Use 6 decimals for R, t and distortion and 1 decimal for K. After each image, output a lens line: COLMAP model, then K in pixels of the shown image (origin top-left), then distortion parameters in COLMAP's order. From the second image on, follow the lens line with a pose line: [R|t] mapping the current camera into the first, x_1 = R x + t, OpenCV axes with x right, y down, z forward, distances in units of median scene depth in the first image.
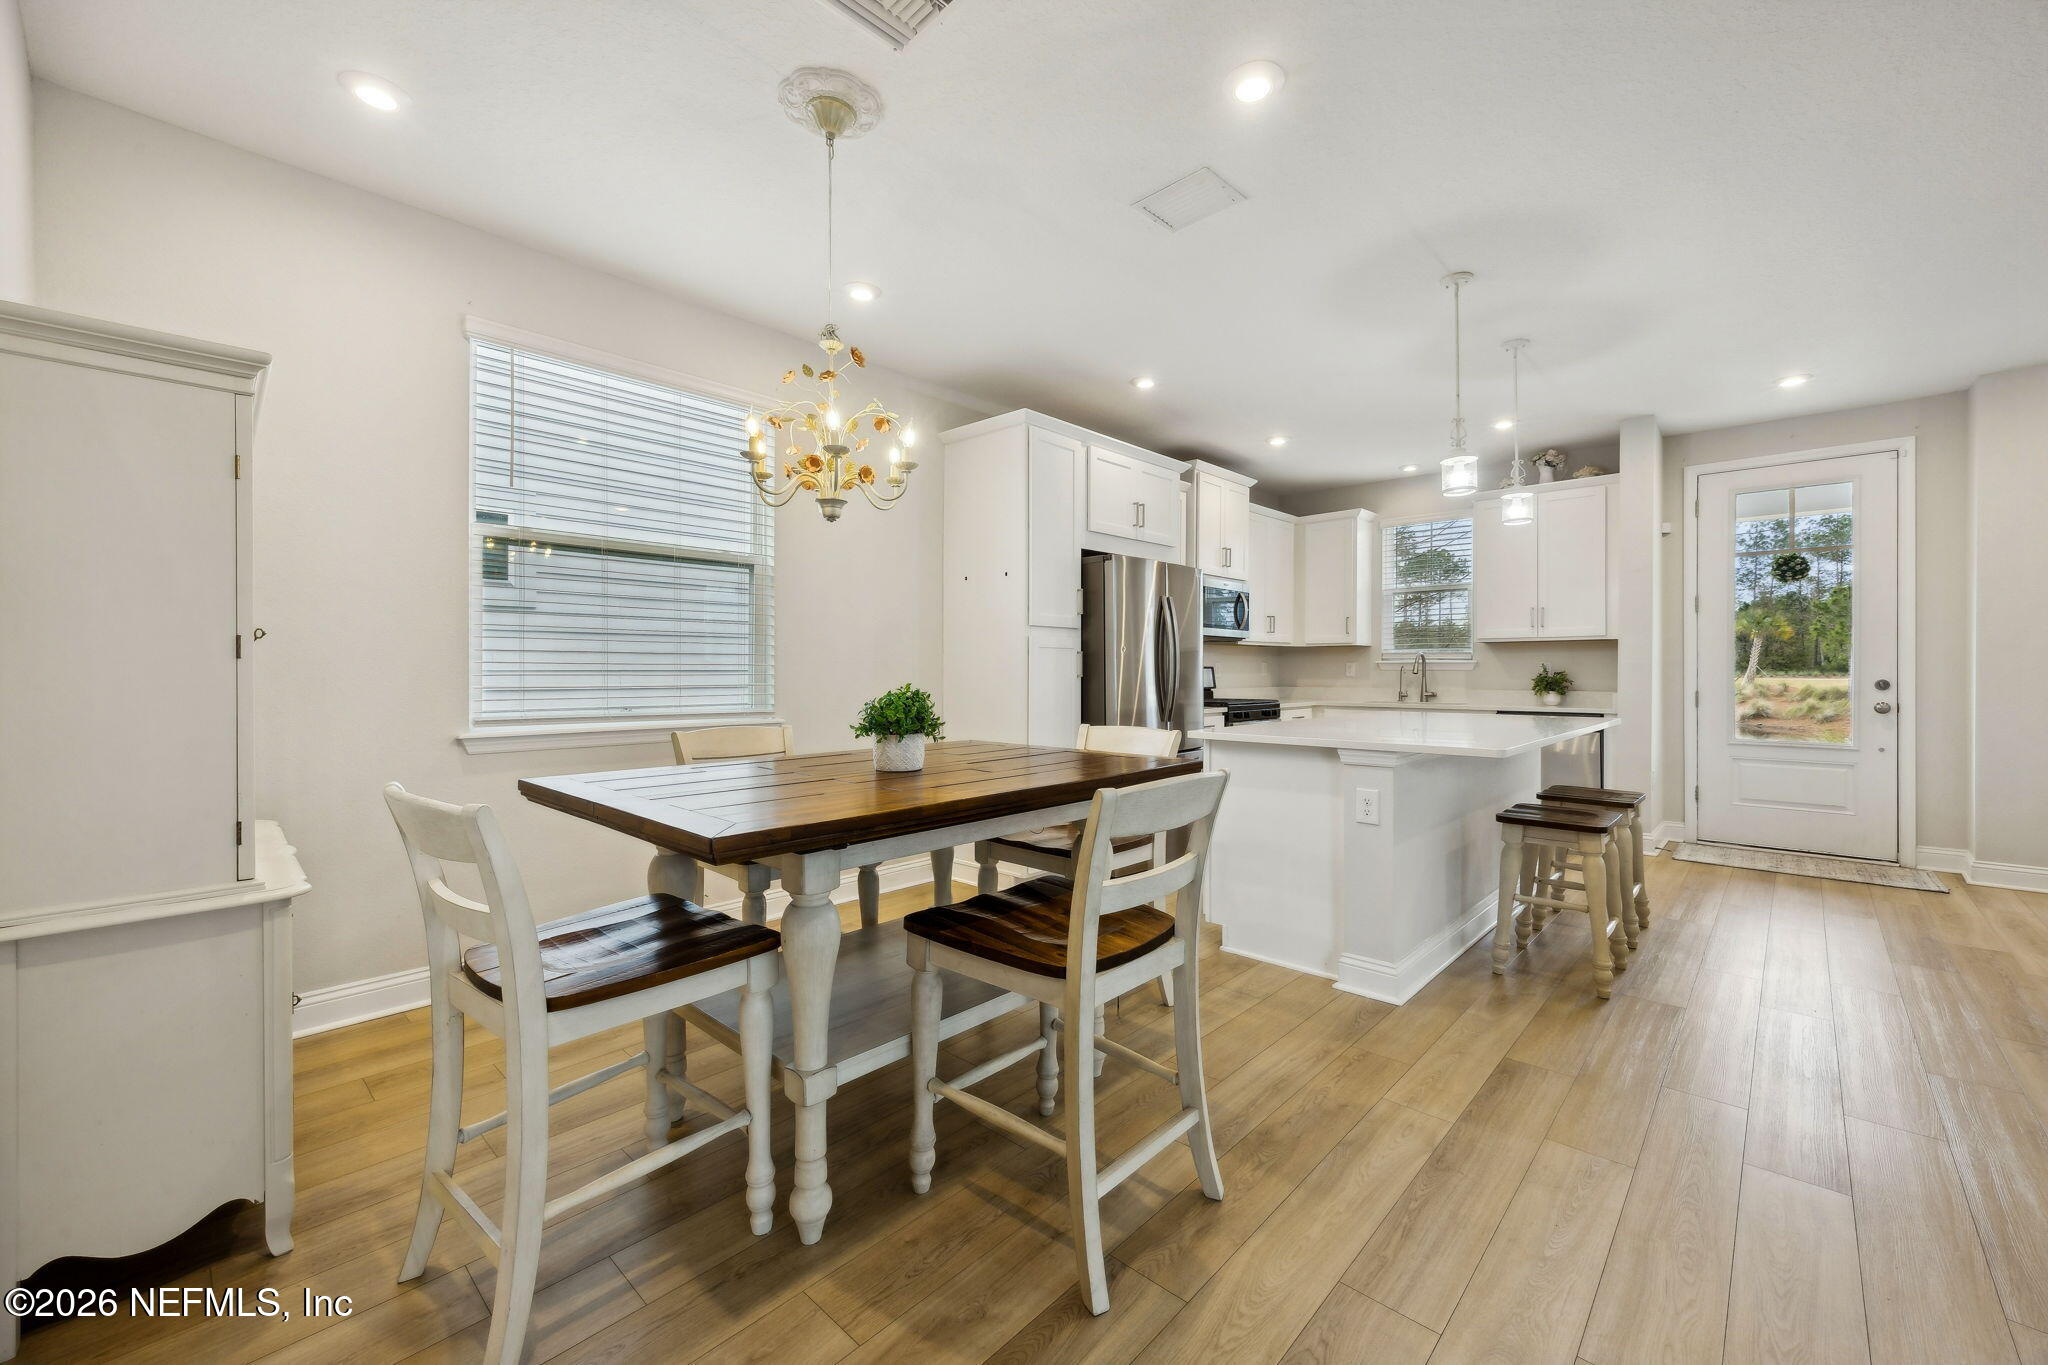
lens RADIAL K [[801.4, 0, 1045.4], [0, 801.4, 675.1], [0, 0, 1]] dist [0.002597, 0.000024]
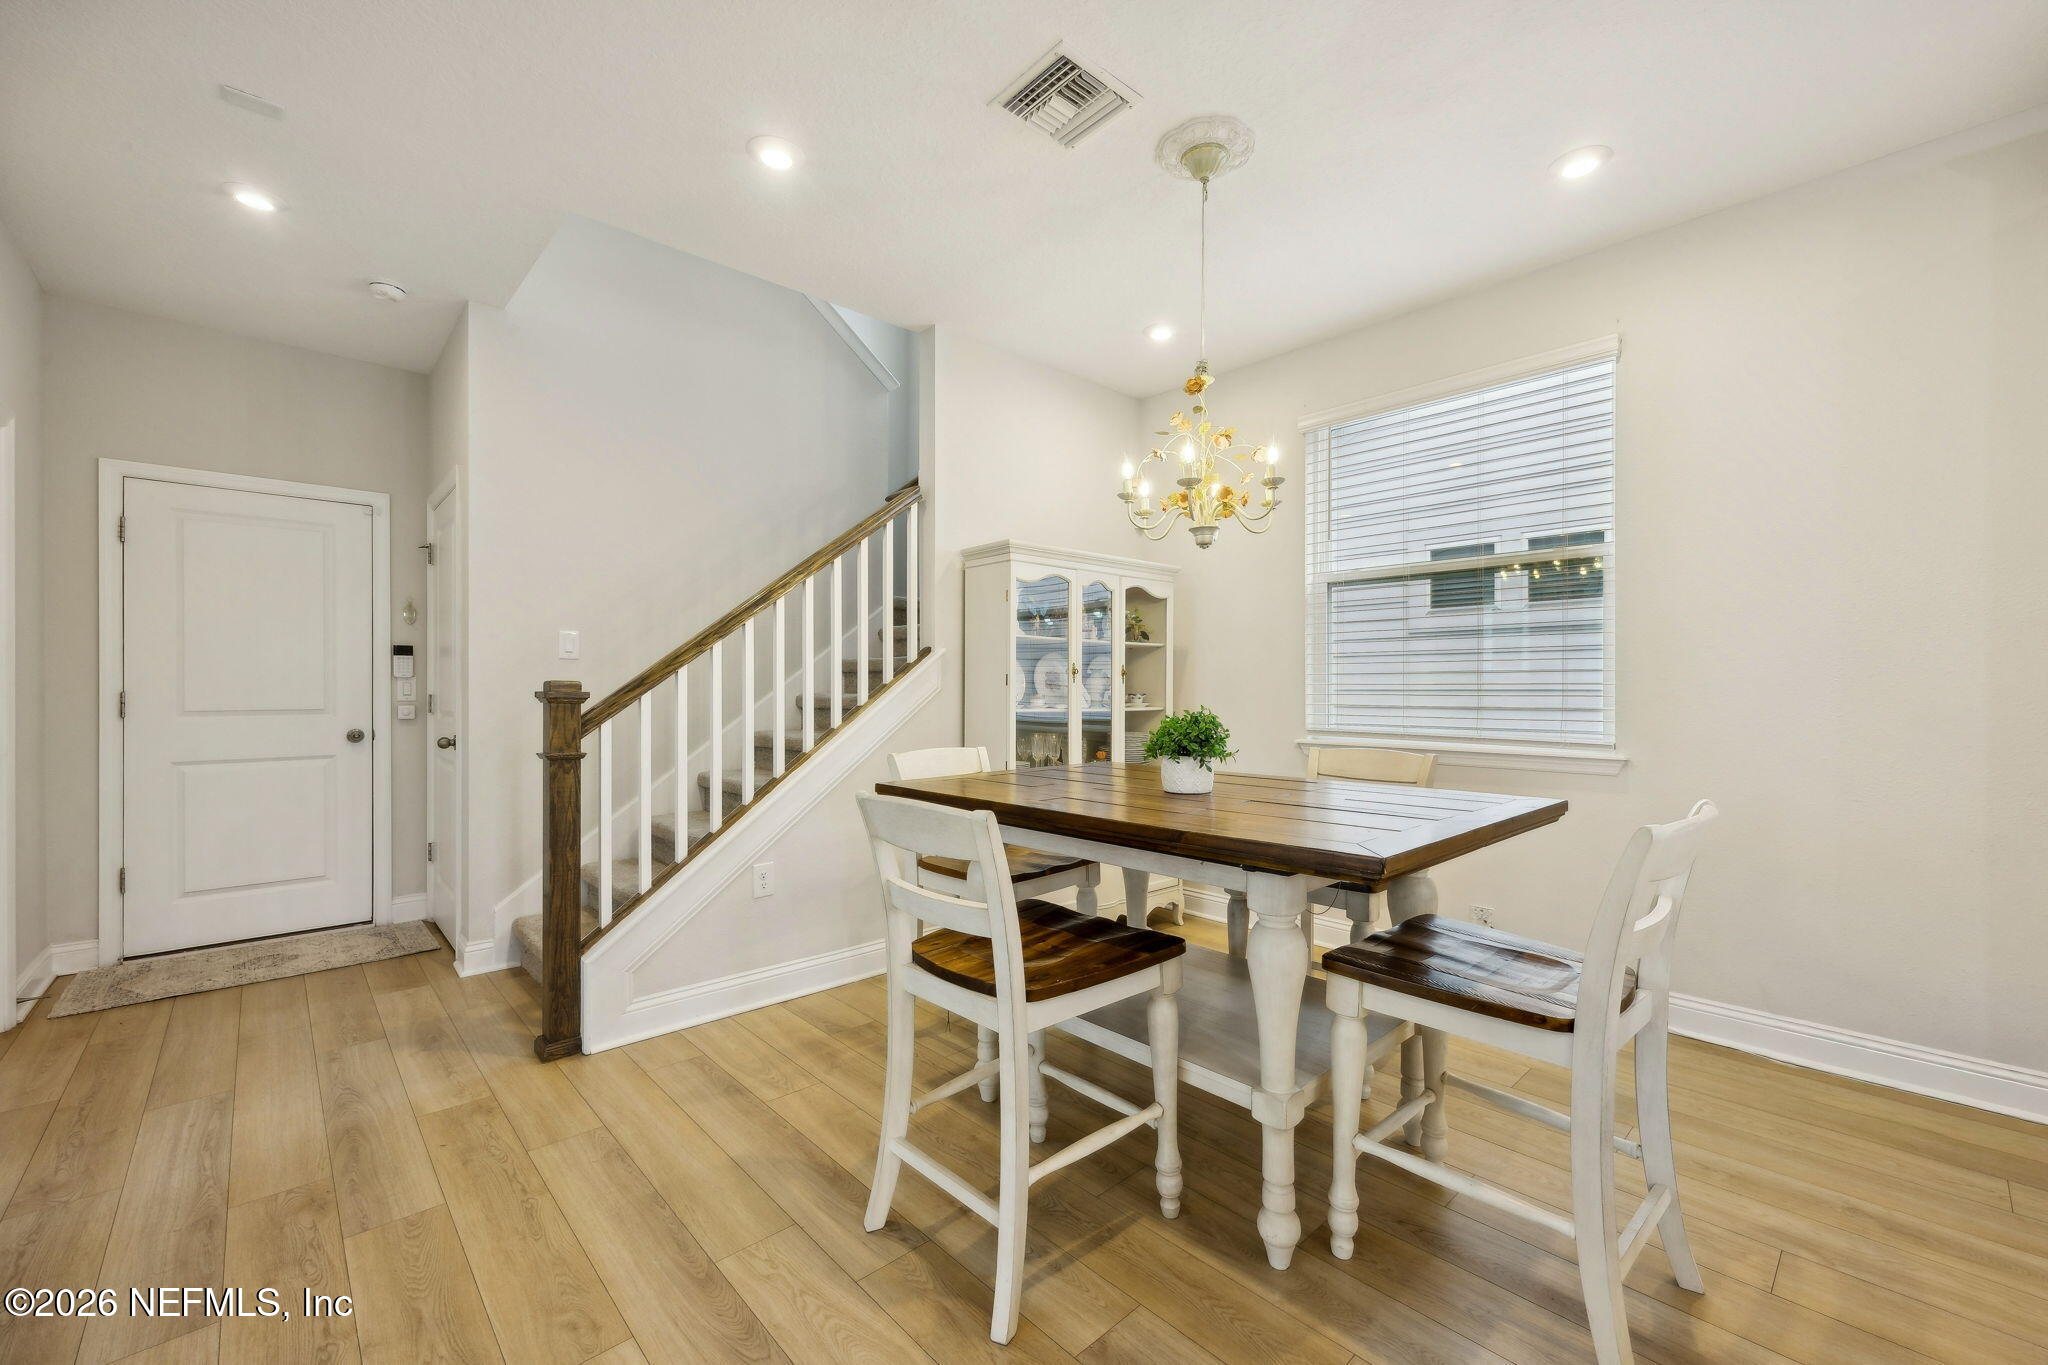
lens RADIAL K [[826.9, 0, 1029.8], [0, 826.9, 692.1], [0, 0, 1]] dist [0.006693, 0.000213]
pose [[-0.071052, 0.001171, -0.997472, 0.316516], [-0.008063, 0.999966, 0.001748, -0.001507], [0.997440, 0.008167, -0.071040, 0.327361]]
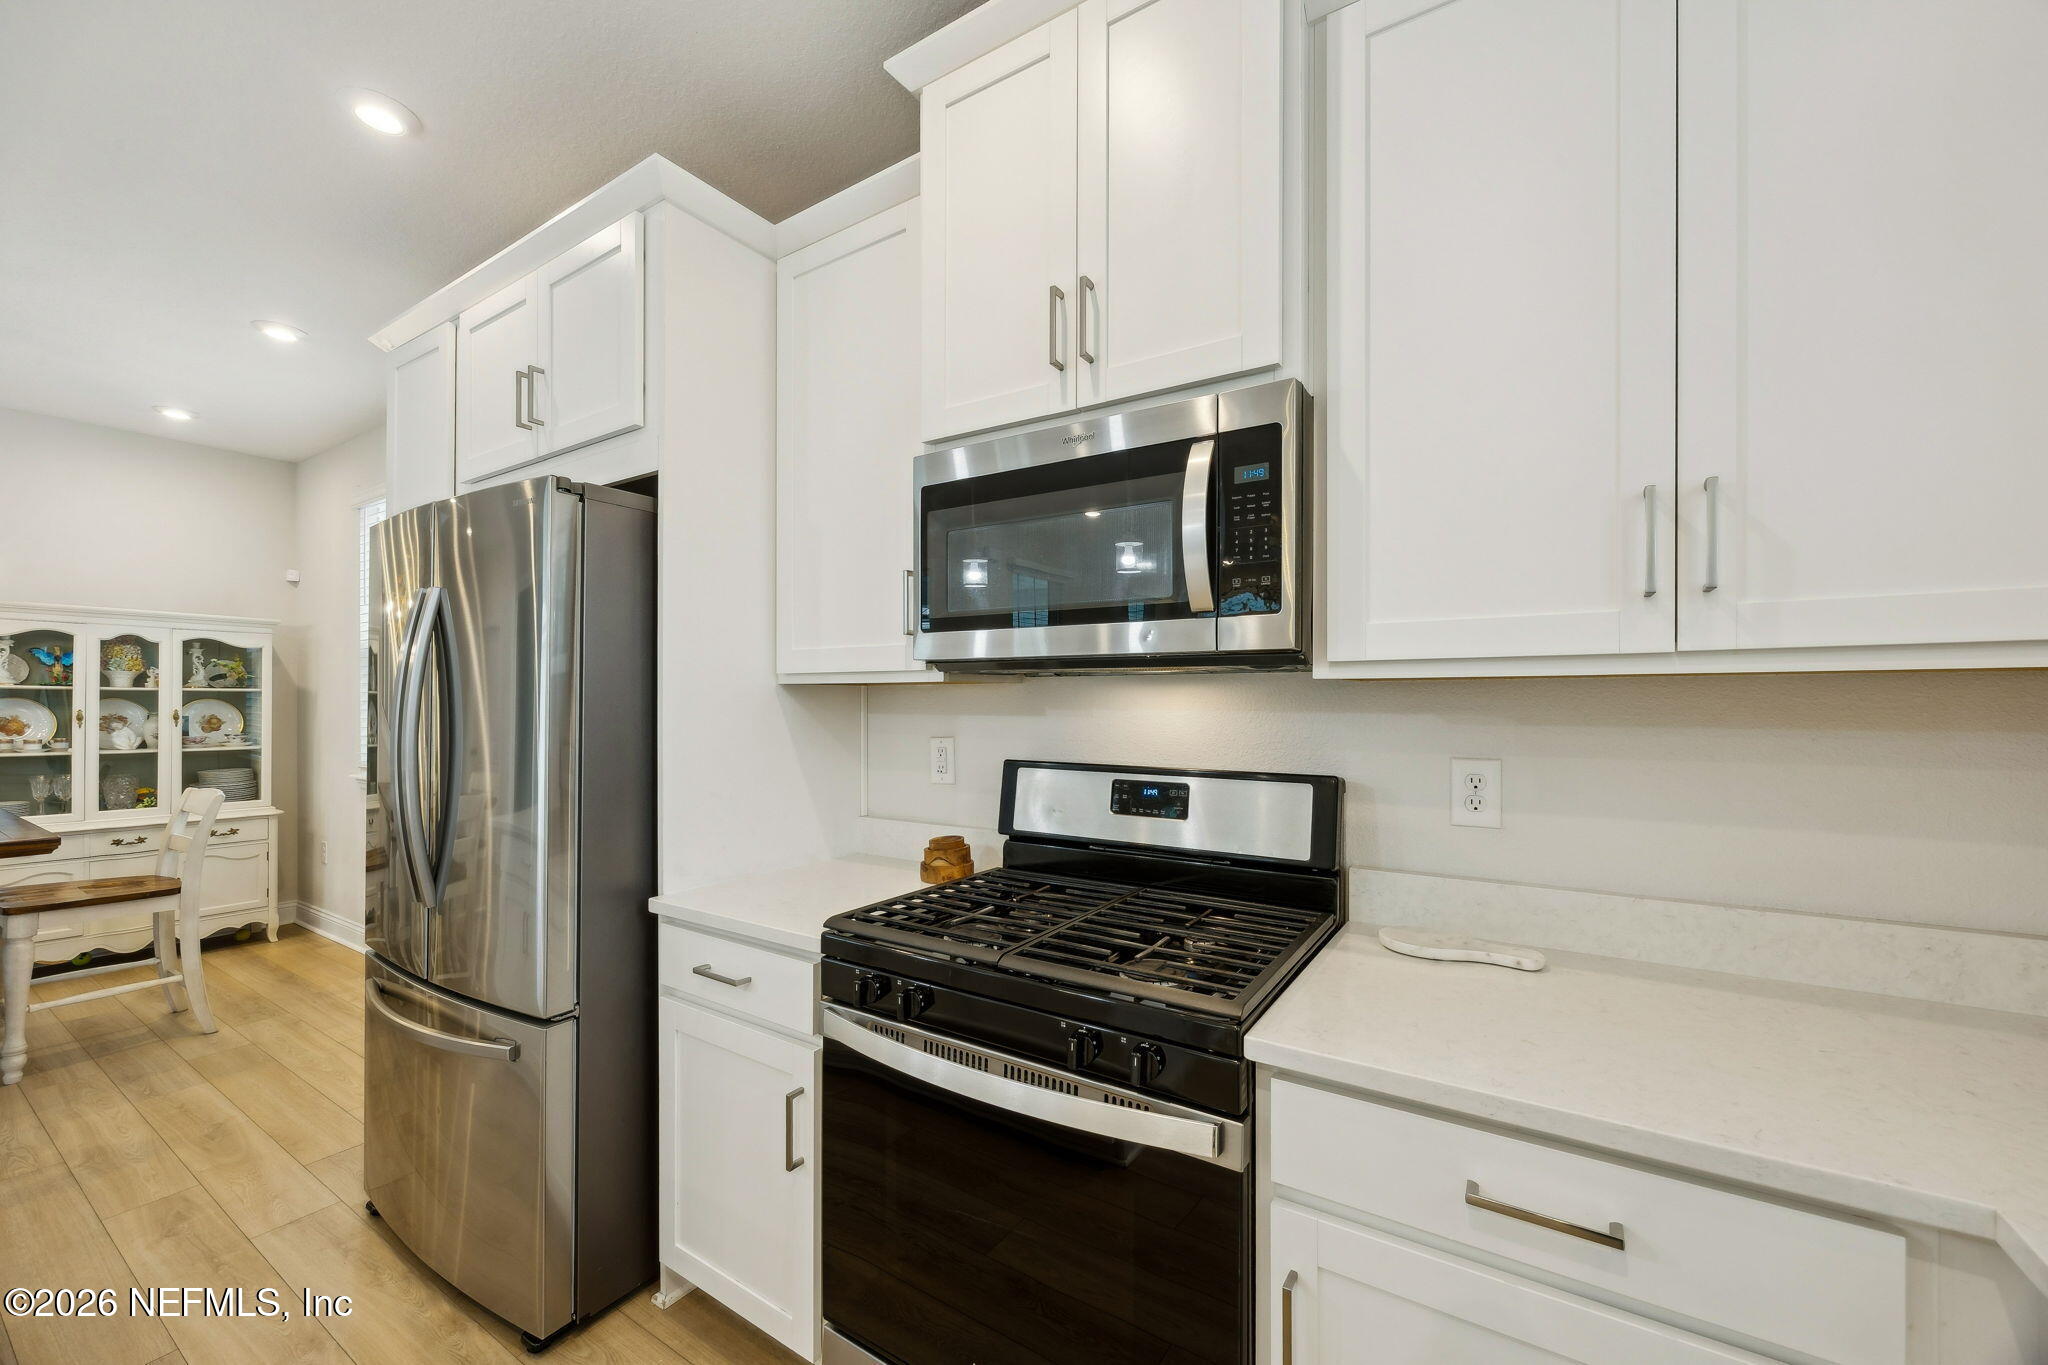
lens RADIAL K [[791.7, 0, 1011.0], [0, 791.7, 705.6], [0, 0, 1]] dist [-0.000044, -0.000091]
pose [[0.179607, 0.001305, -0.983738, 0.471061], [-0.009219, 0.999957, -0.000356, -0.033966], [0.983695, 0.009133, 0.179611, 0.973277]]
